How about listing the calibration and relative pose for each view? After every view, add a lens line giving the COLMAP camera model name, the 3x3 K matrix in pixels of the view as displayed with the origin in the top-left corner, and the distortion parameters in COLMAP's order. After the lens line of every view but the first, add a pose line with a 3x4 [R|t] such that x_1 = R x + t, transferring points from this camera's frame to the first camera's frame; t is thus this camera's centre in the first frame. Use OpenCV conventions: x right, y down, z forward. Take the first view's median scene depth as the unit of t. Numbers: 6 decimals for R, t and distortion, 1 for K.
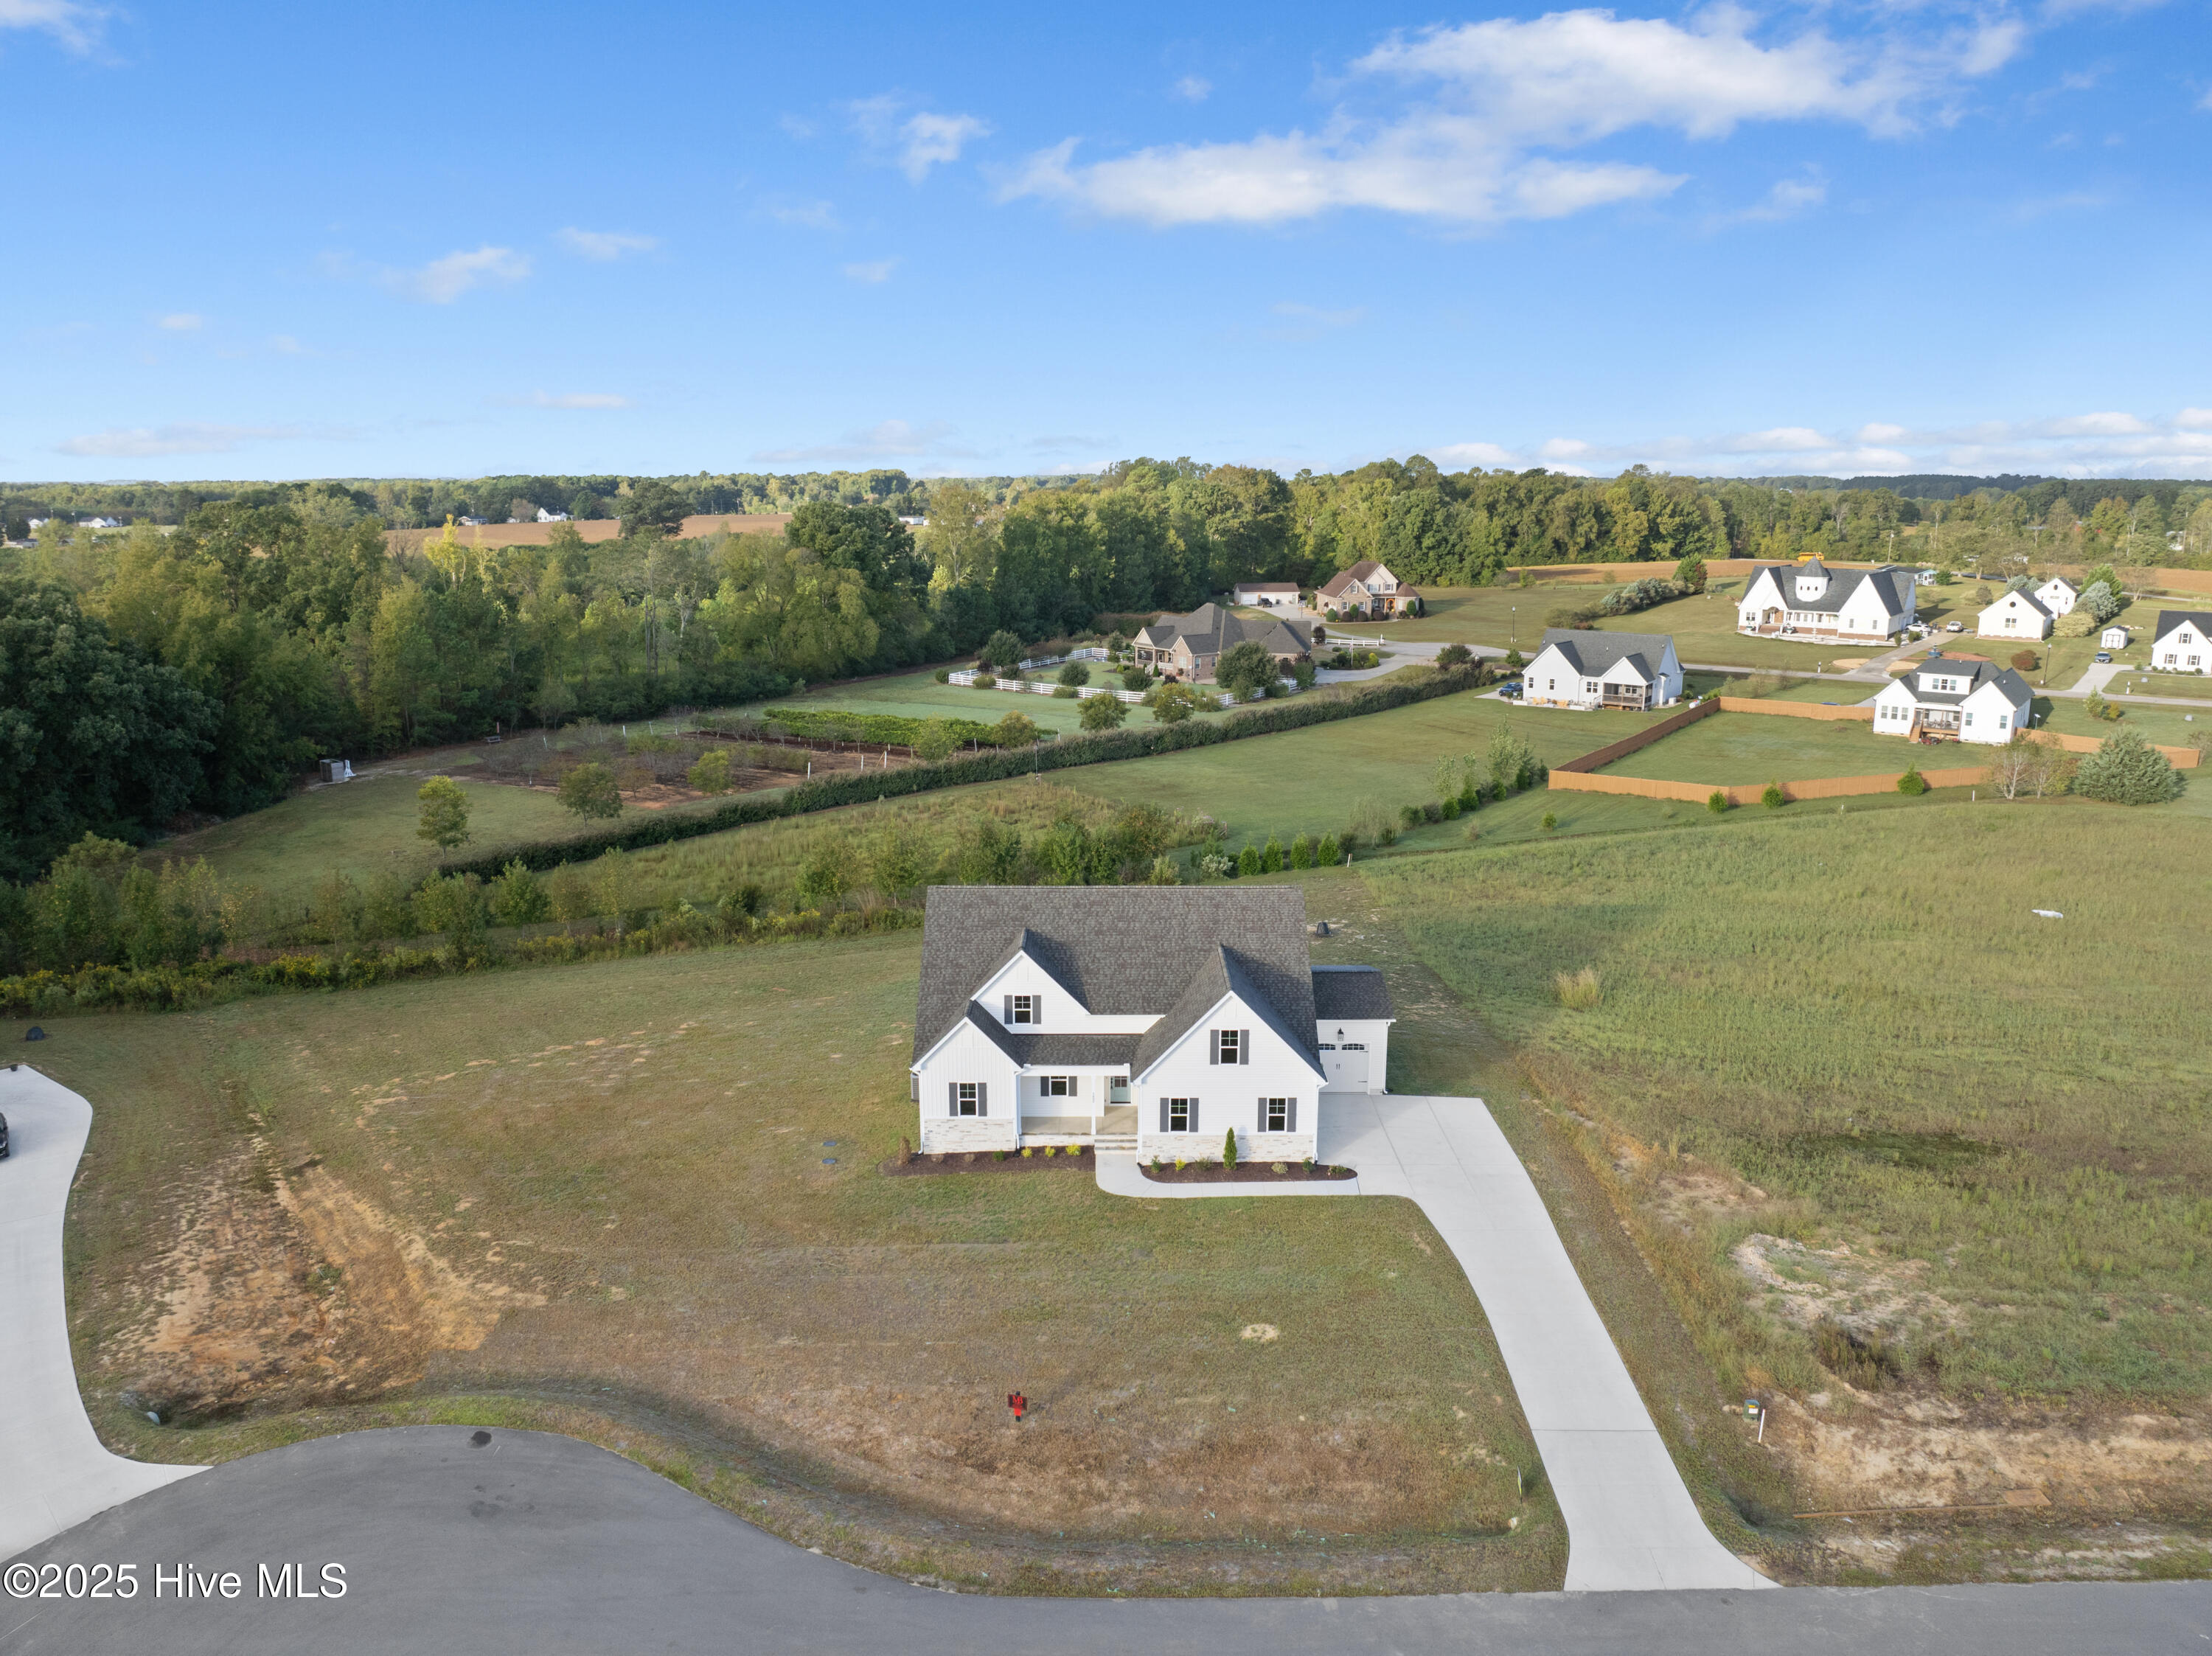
lens RADIAL K [[1556.8, 0, 1101.5], [0, 1556.8, 824.1], [0, 0, 1]] dist [-0.047201, 0.016597]
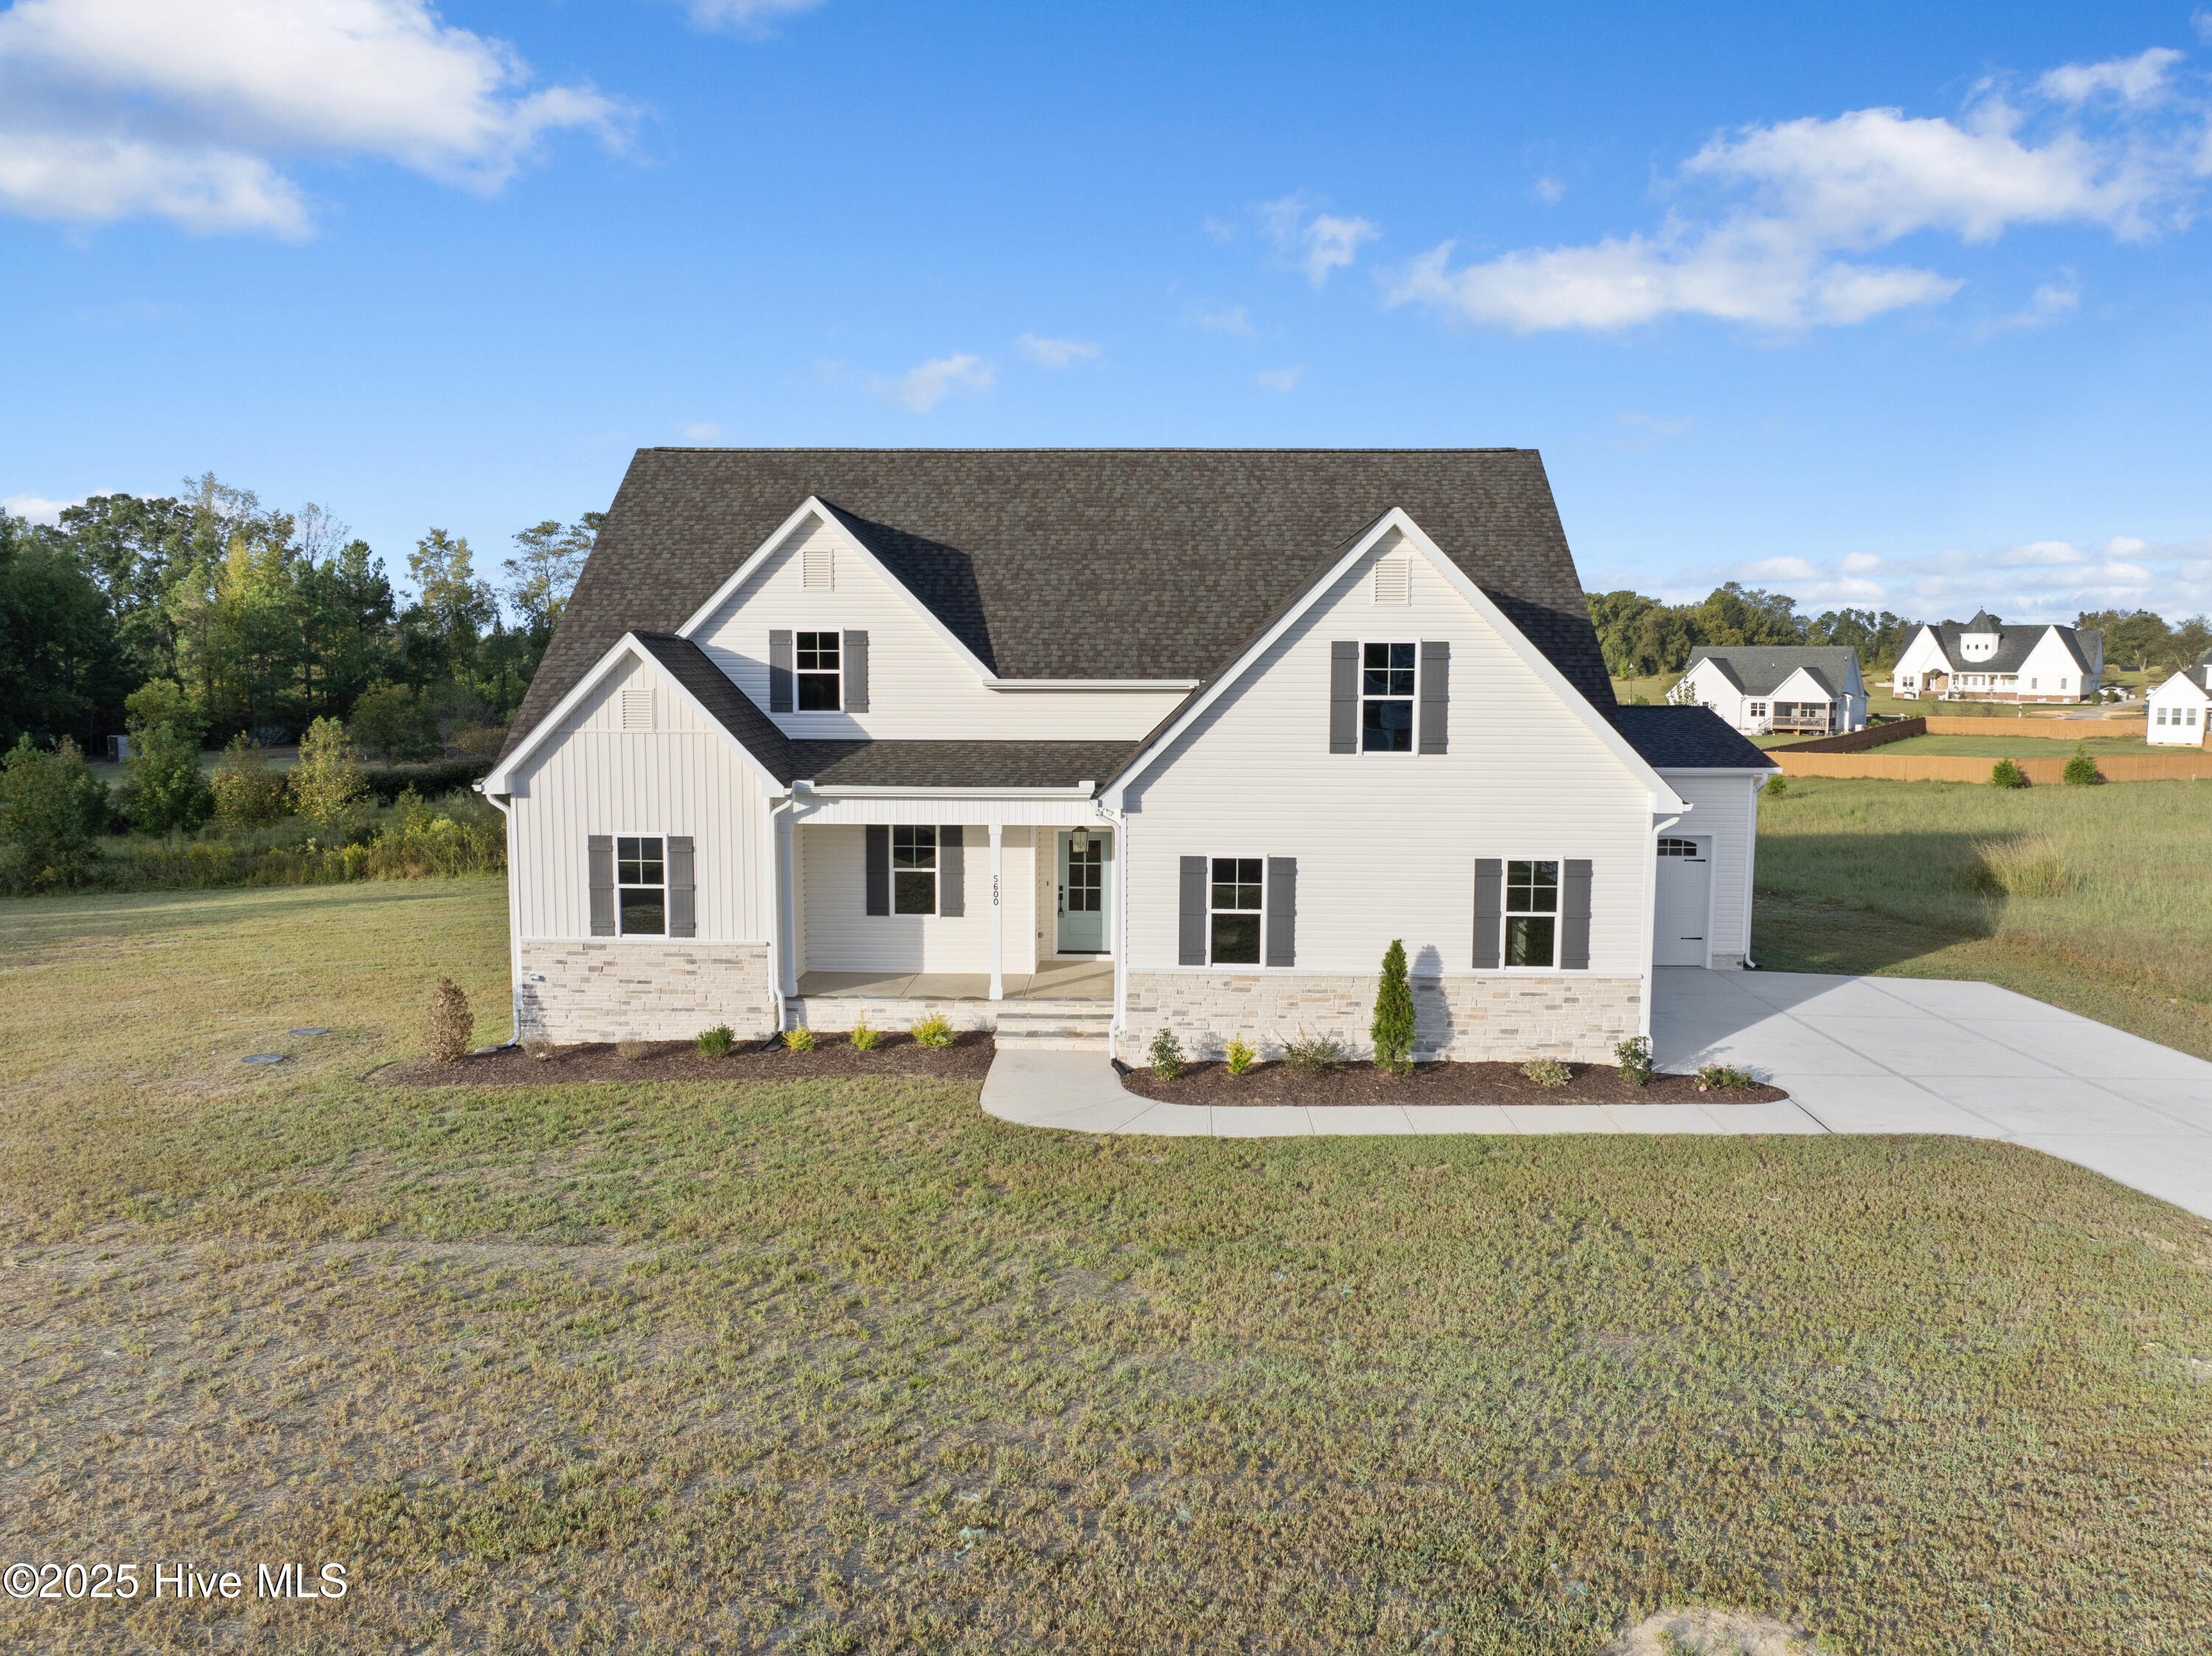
lens RADIAL K [[1556.8, 0, 1111.3], [0, 1556.8, 820.3], [0, 0, 1]] dist [-0.047201, 0.016597]
pose [[0.999483, 0.008549, -0.030986, 0.031550], [-0.012165, 0.992887, -0.118441, 0.198146], [0.029753, 0.118757, 0.992477, 0.634229]]
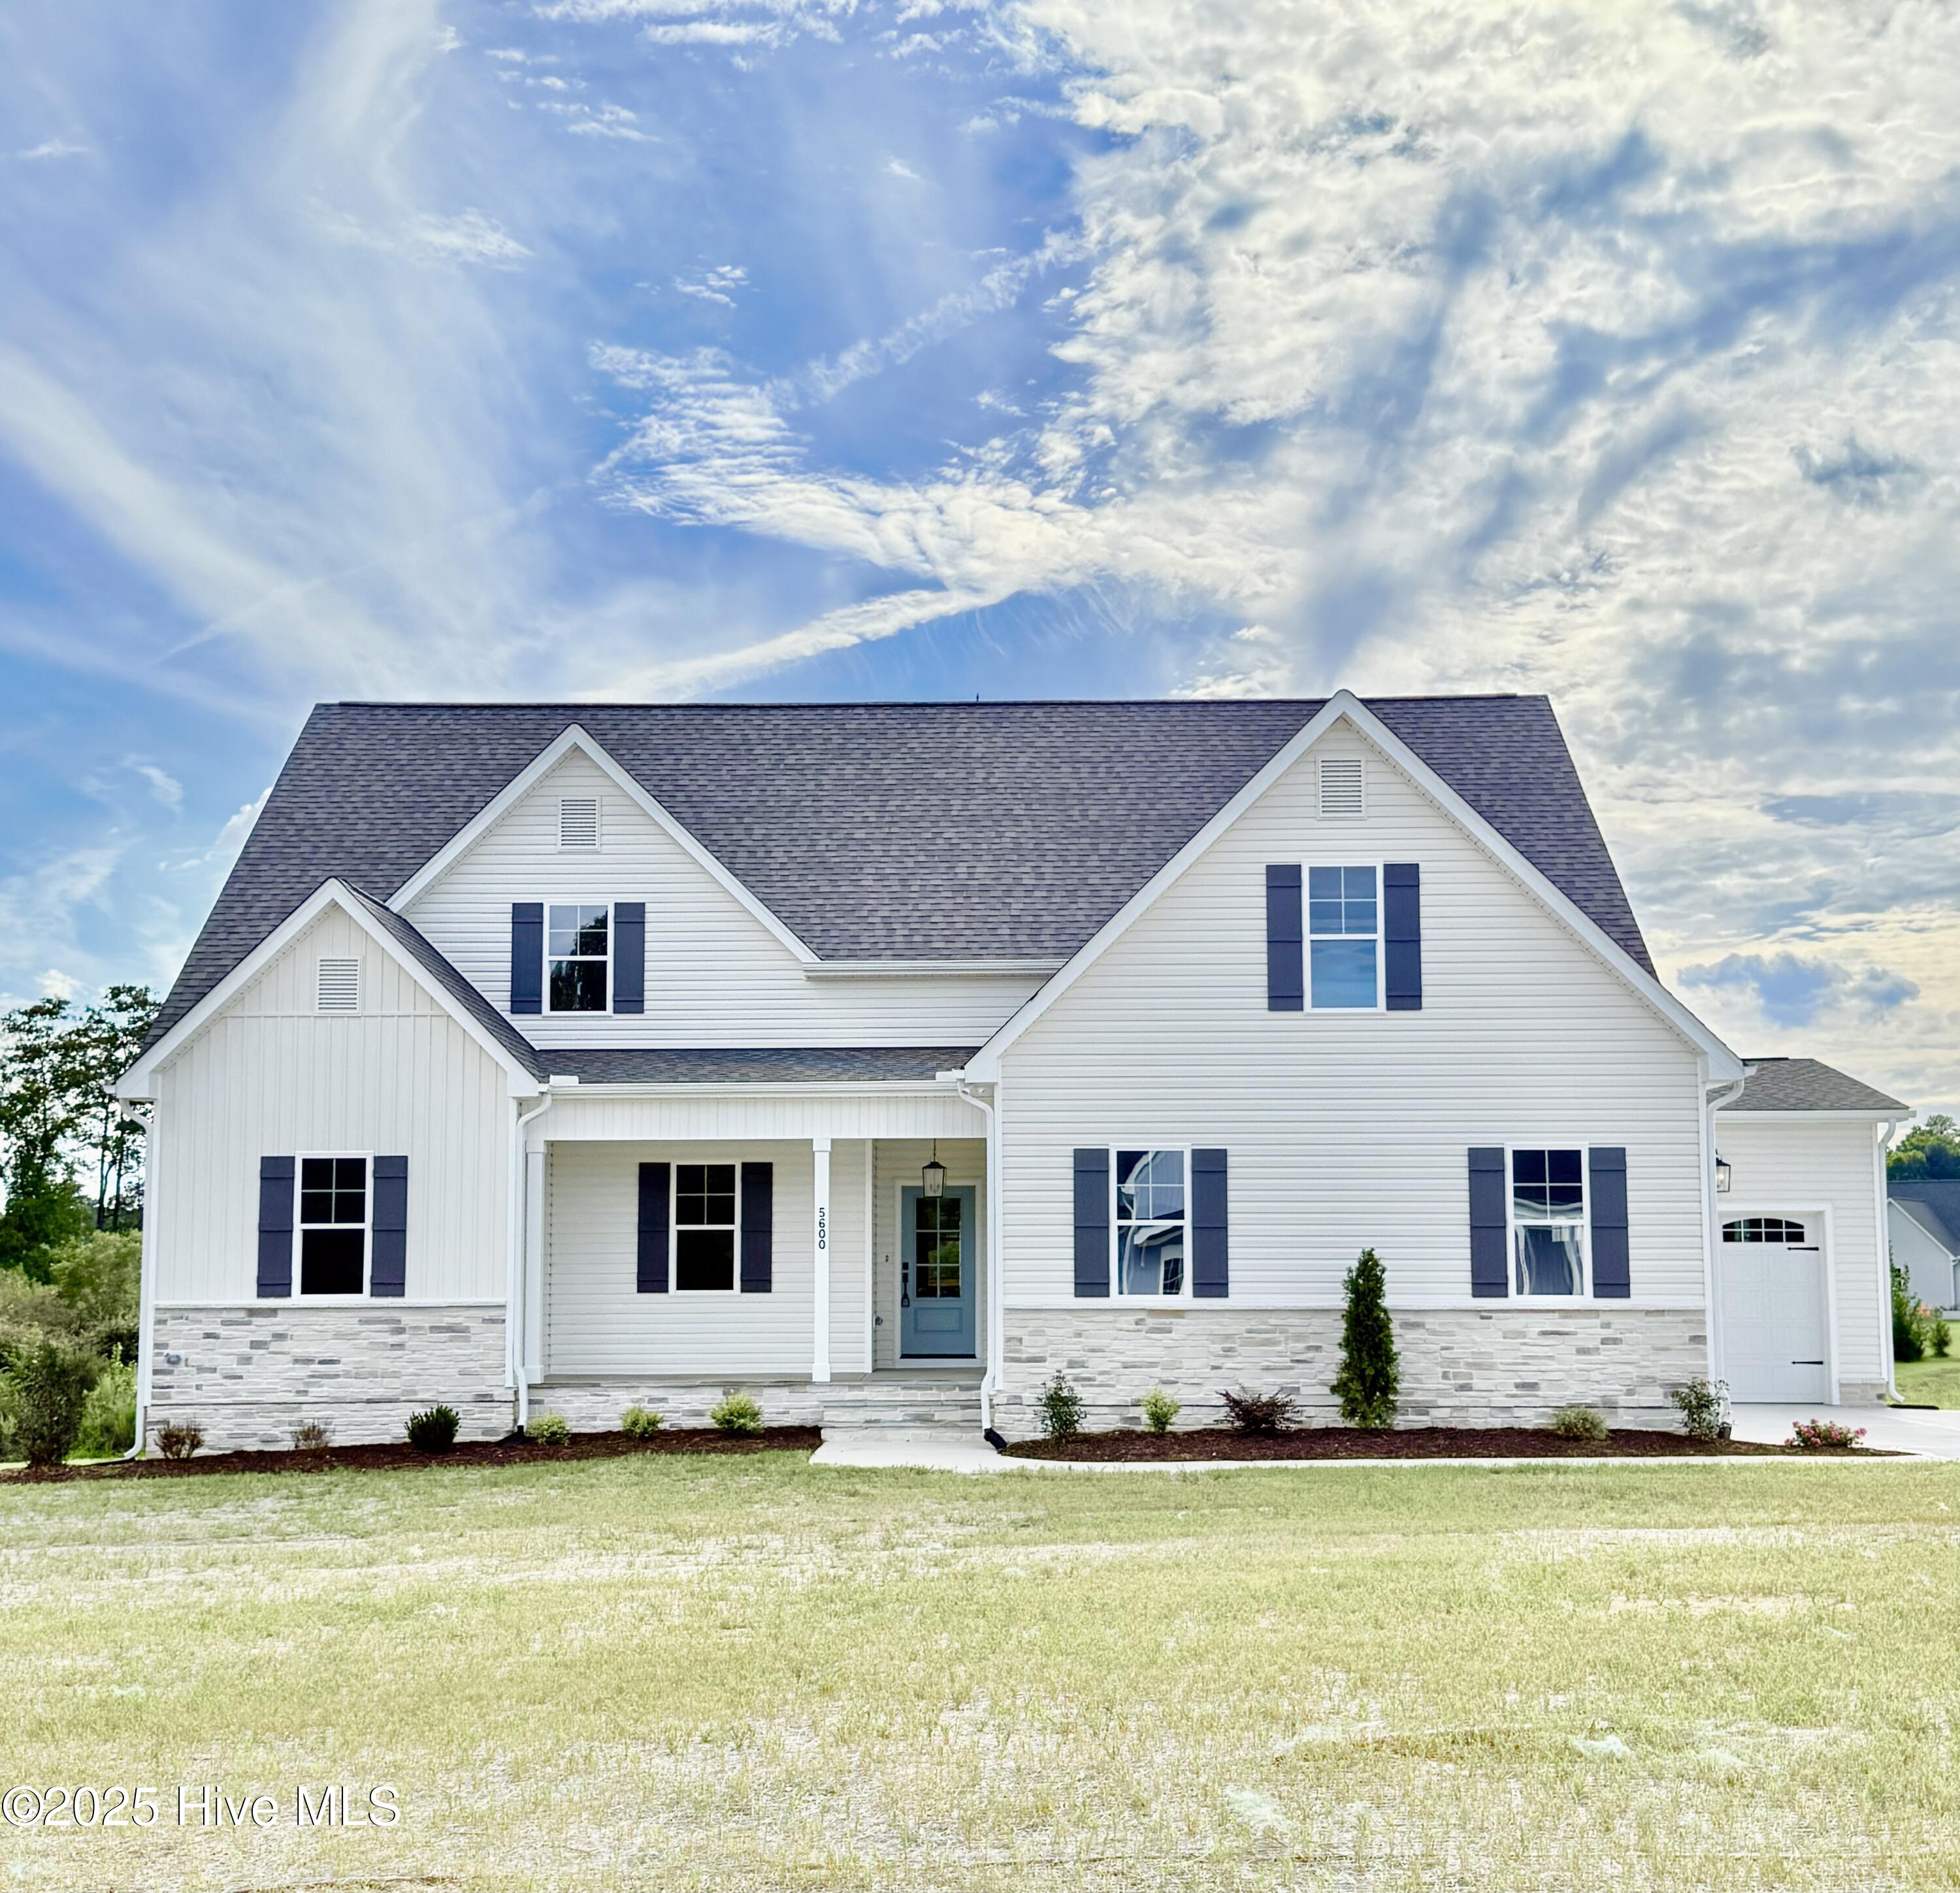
lens RADIAL K [[2523.1, 0, 969.2], [0, 2523.1, 1030.0], [0, 0, 1]] dist [0.101932, 0.000000]
pose [[0.999811, -0.004313, -0.018963, 0.027240], [-0.001771, 0.950854, -0.309633, 0.270188], [0.019366, 0.309608, 0.950667, 0.576816]]
